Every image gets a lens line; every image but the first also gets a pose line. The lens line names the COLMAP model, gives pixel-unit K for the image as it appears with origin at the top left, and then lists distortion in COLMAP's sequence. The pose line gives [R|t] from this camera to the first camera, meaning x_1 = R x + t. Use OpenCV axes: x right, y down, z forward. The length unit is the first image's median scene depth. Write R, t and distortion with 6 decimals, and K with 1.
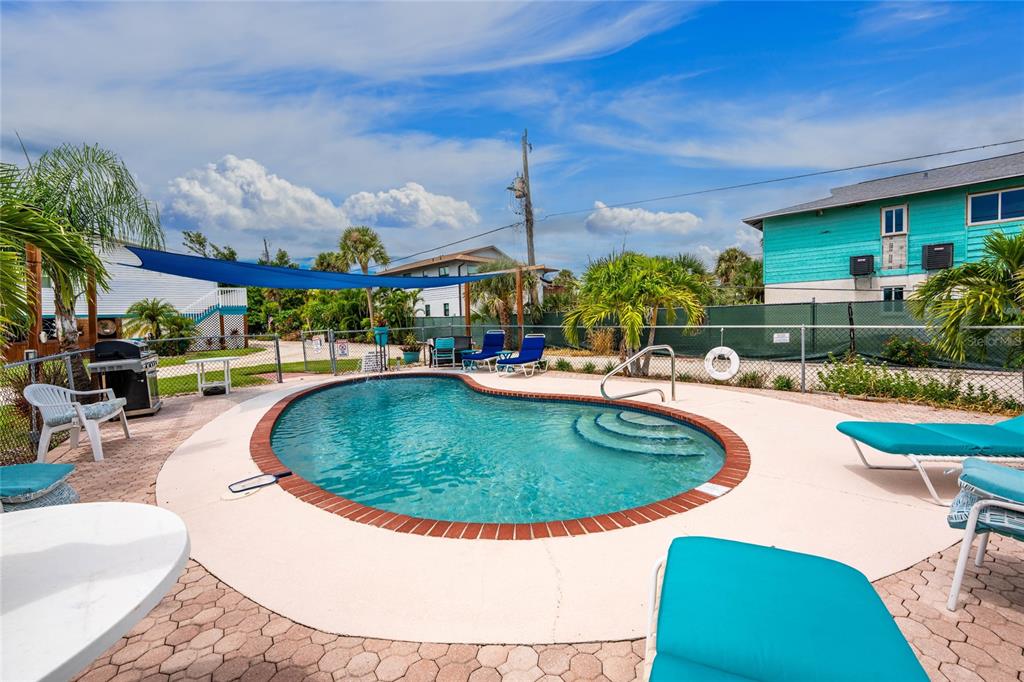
lens RADIAL K [[411.0, 0, 511.5], [0, 411.0, 317.4], [0, 0, 1]] dist [0.014947, 0.000016]
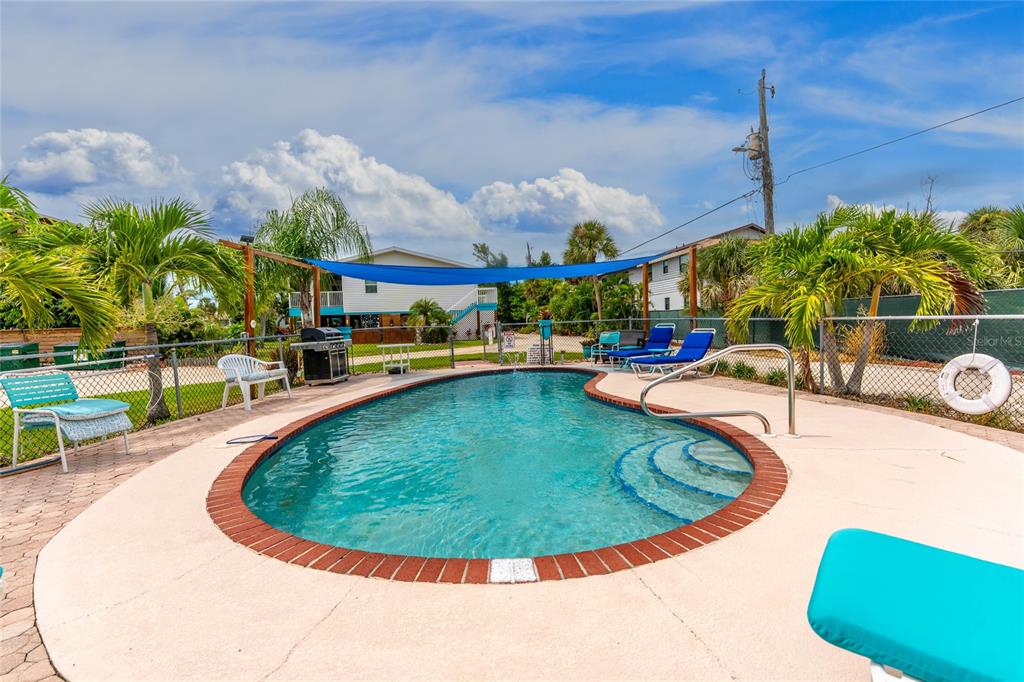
lens RADIAL K [[424.5, 0, 507.8], [0, 424.5, 316.9], [0, 0, 1]] dist [-0.009258, -0.000072]
pose [[0.820786, -0.002566, -0.571230, 0.215228], [0.008604, 0.999932, 0.007870, 0.008649], [0.571171, -0.011375, 0.820752, 0.123883]]
